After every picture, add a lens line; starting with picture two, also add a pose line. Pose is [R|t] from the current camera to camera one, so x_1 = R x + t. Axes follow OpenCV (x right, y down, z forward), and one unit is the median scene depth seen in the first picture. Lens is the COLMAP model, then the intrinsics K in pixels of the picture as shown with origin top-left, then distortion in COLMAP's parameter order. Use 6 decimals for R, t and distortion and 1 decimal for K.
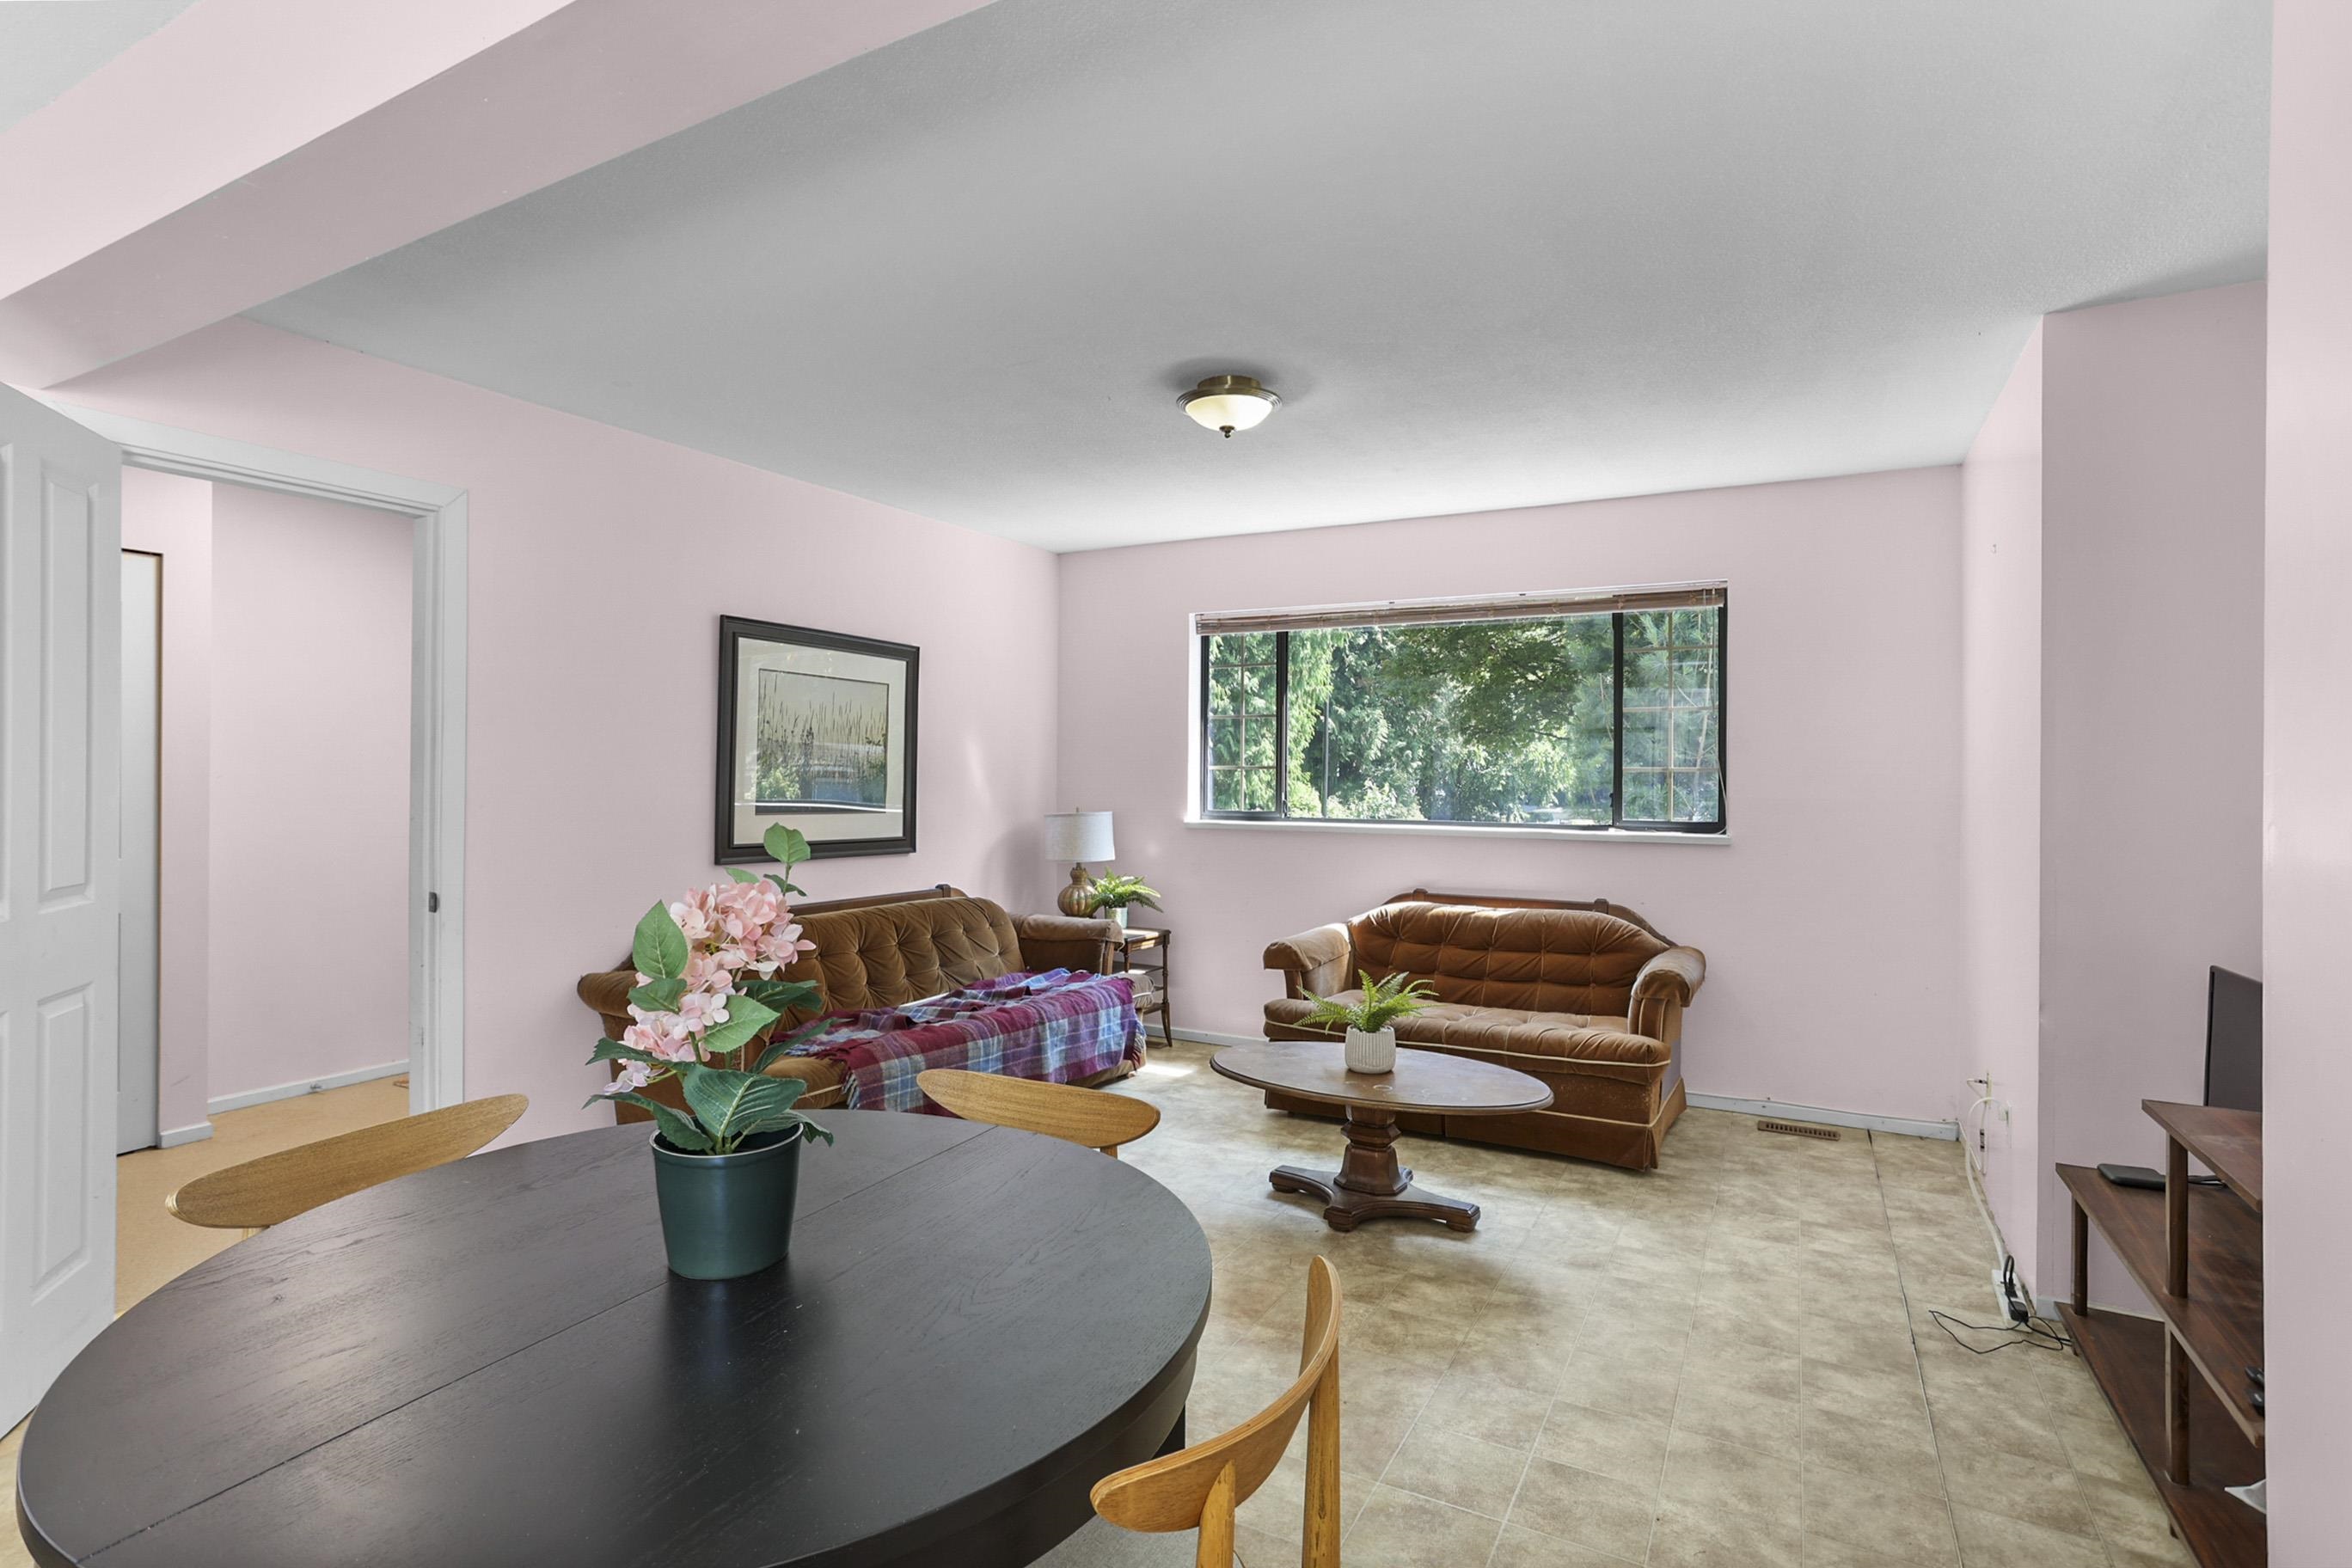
lens RADIAL K [[1145.2, 0, 1163.1], [0, 1145.2, 768.2], [0, 0, 1]] dist [-0.025209, 0.009022]
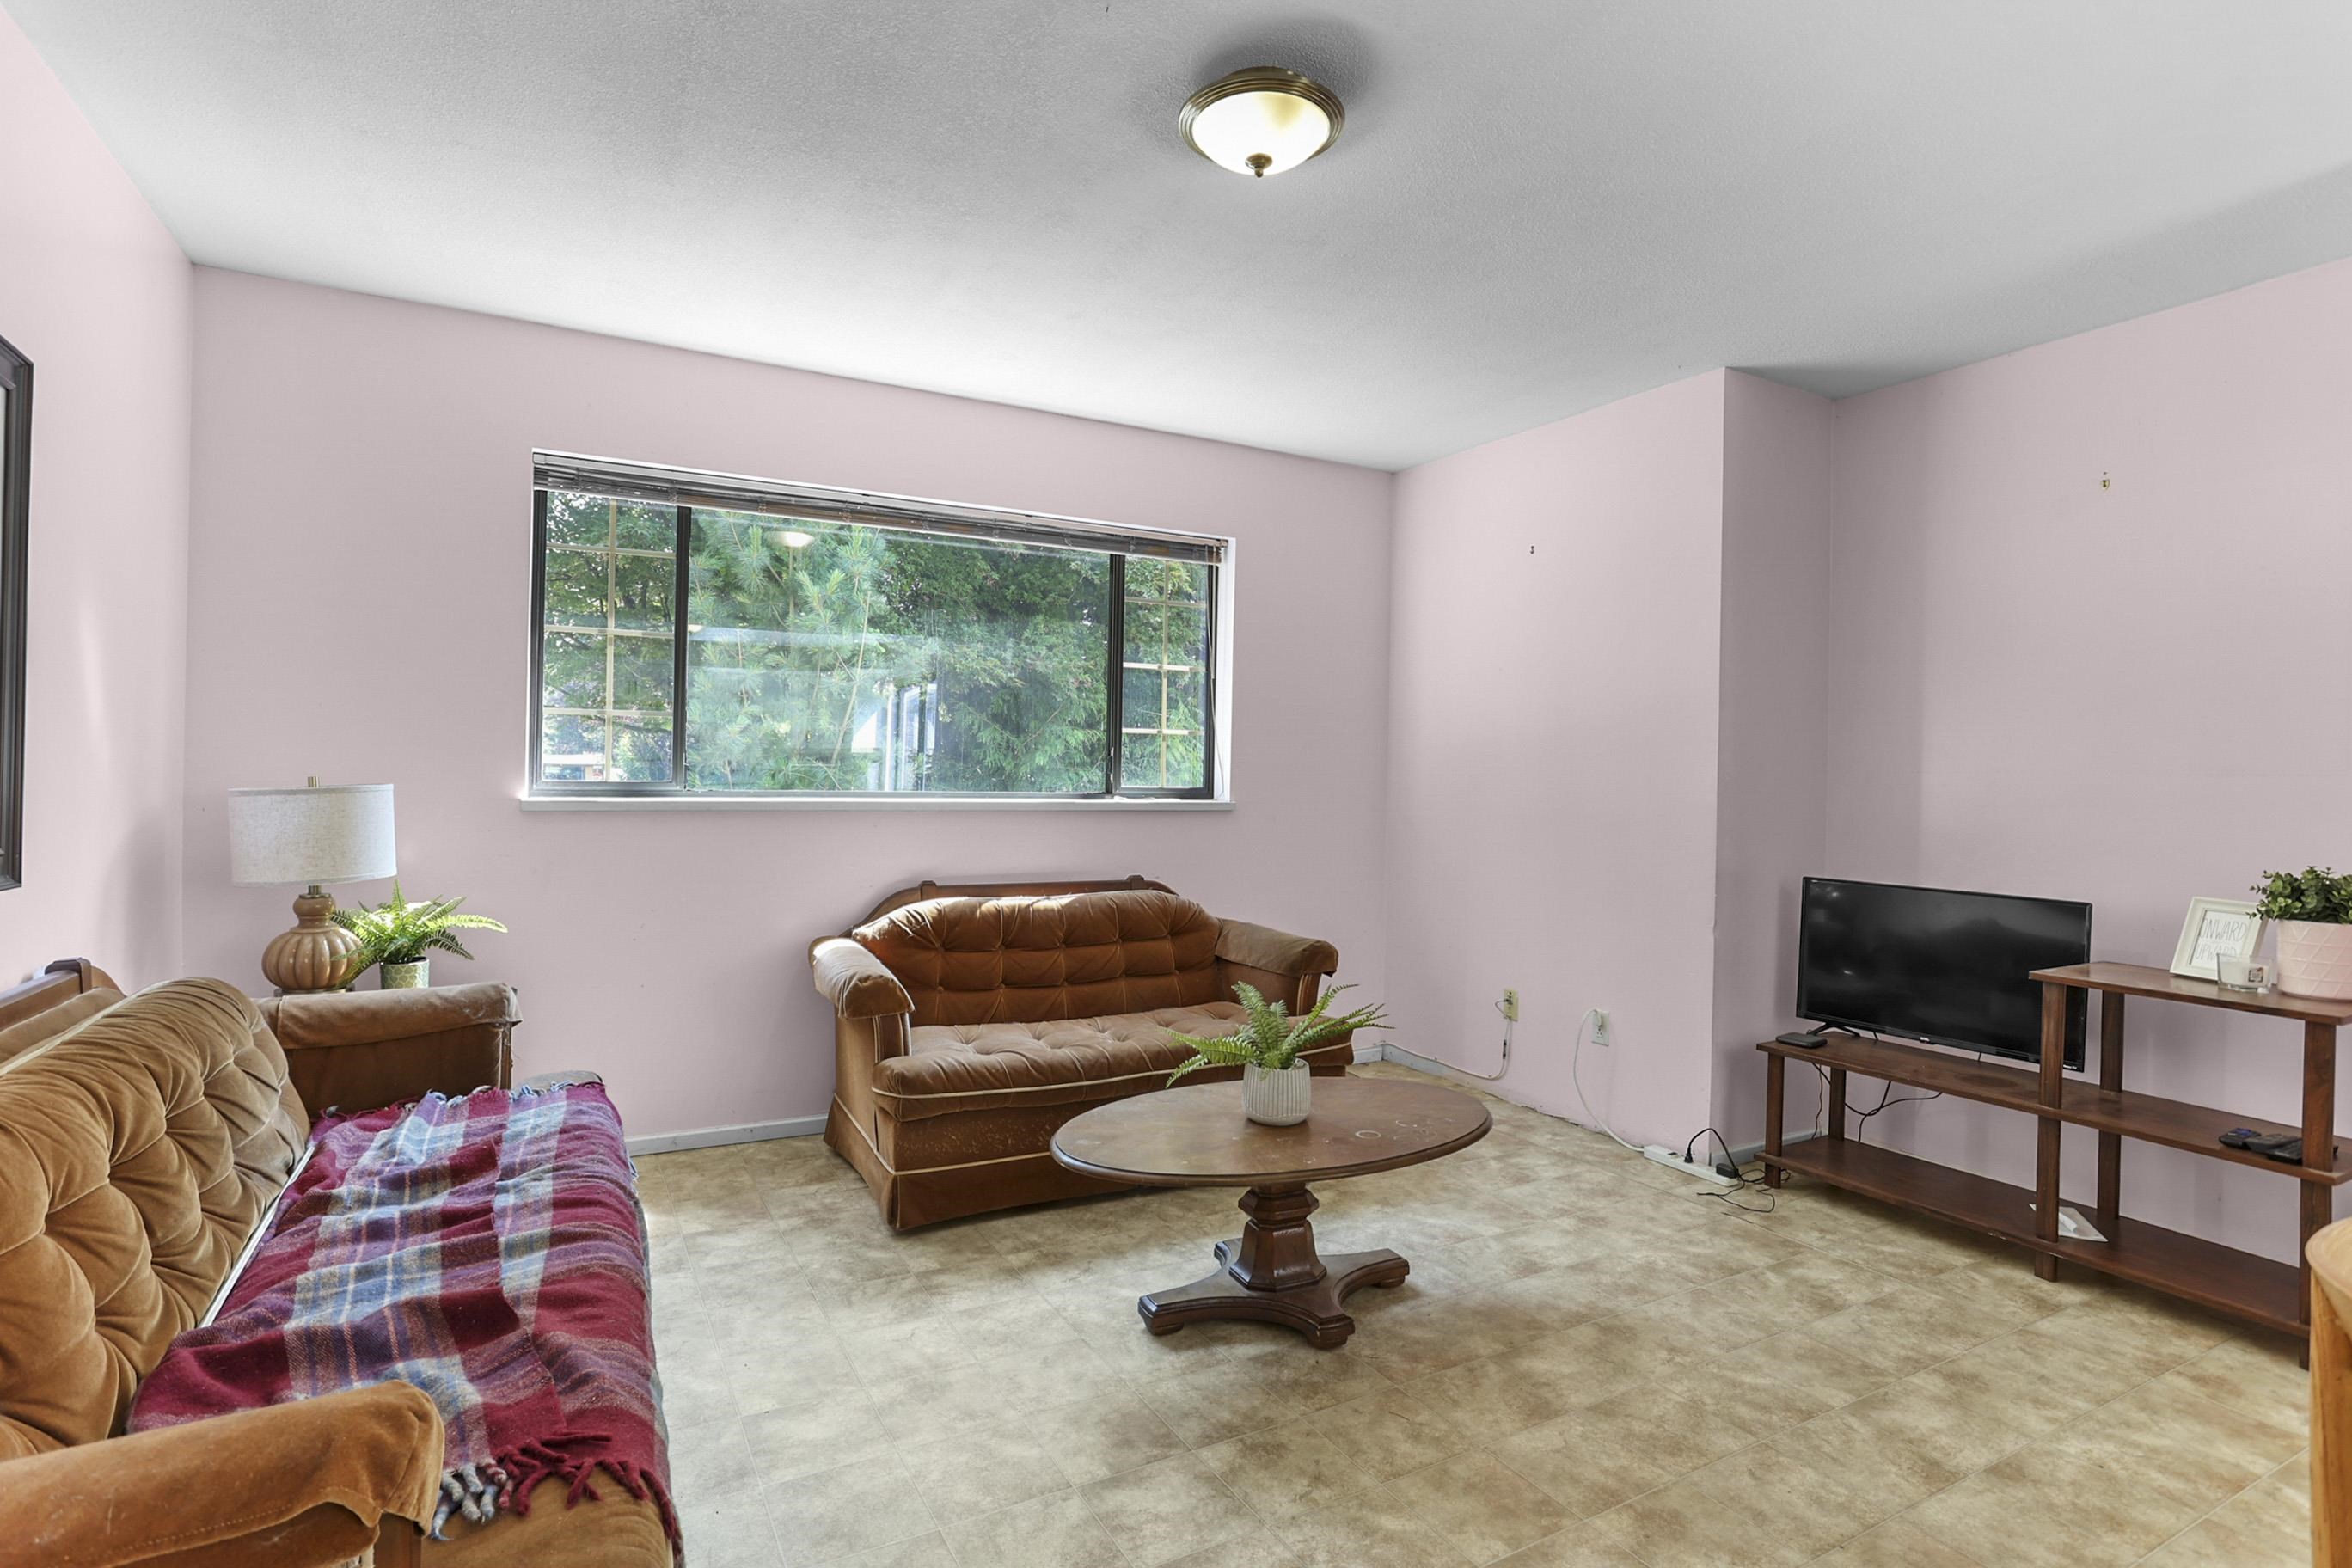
lens RADIAL K [[1145.2, 0, 1164.8], [0, 1145.2, 776.4], [0, 0, 1]] dist [-0.025209, 0.009022]
pose [[0.534263, -0.001686, 0.845316, -0.424635], [-0.018143, 0.999745, 0.013462, 0.029589], [-0.845123, -0.022529, 0.534096, 0.592000]]
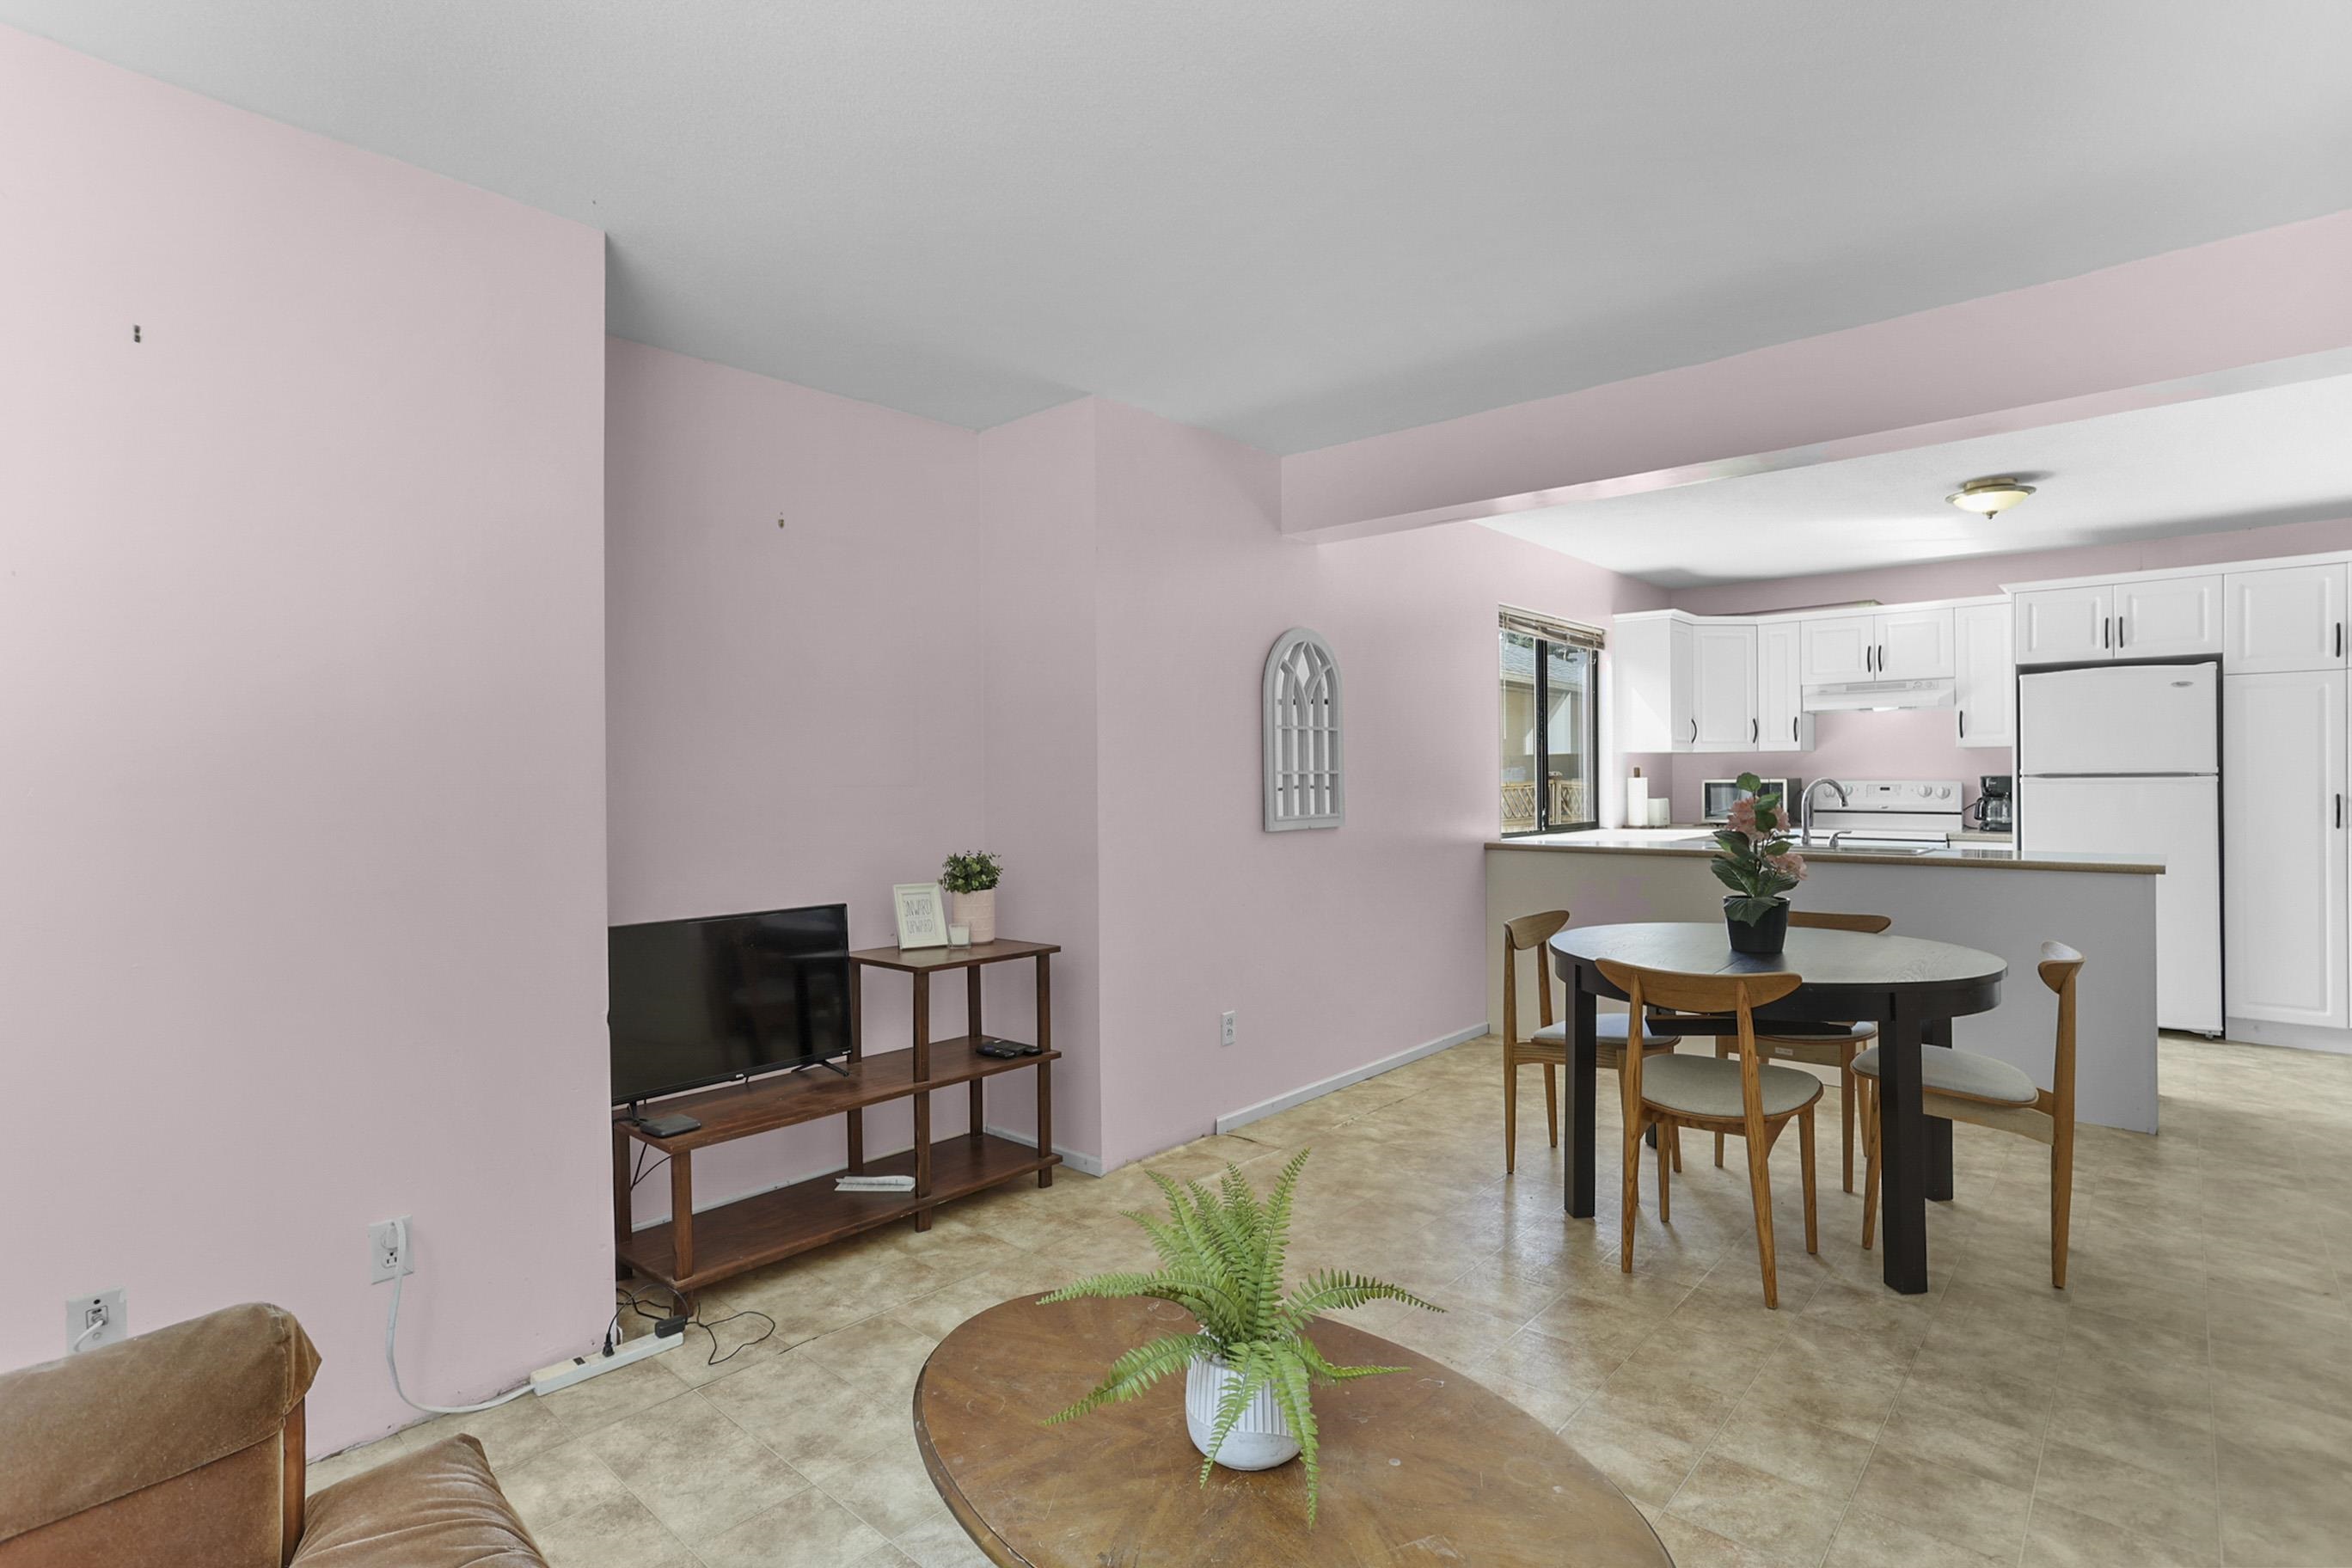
lens RADIAL K [[1145.2, 0, 1136.2], [0, 1145.2, 776.6], [0, 0, 1]] dist [-0.025209, 0.009022]
pose [[-0.969657, 0.004060, 0.244434, 0.105223], [0.002666, 0.999978, -0.006034, 0.023194], [-0.244453, -0.005200, -0.969647, 1.240345]]
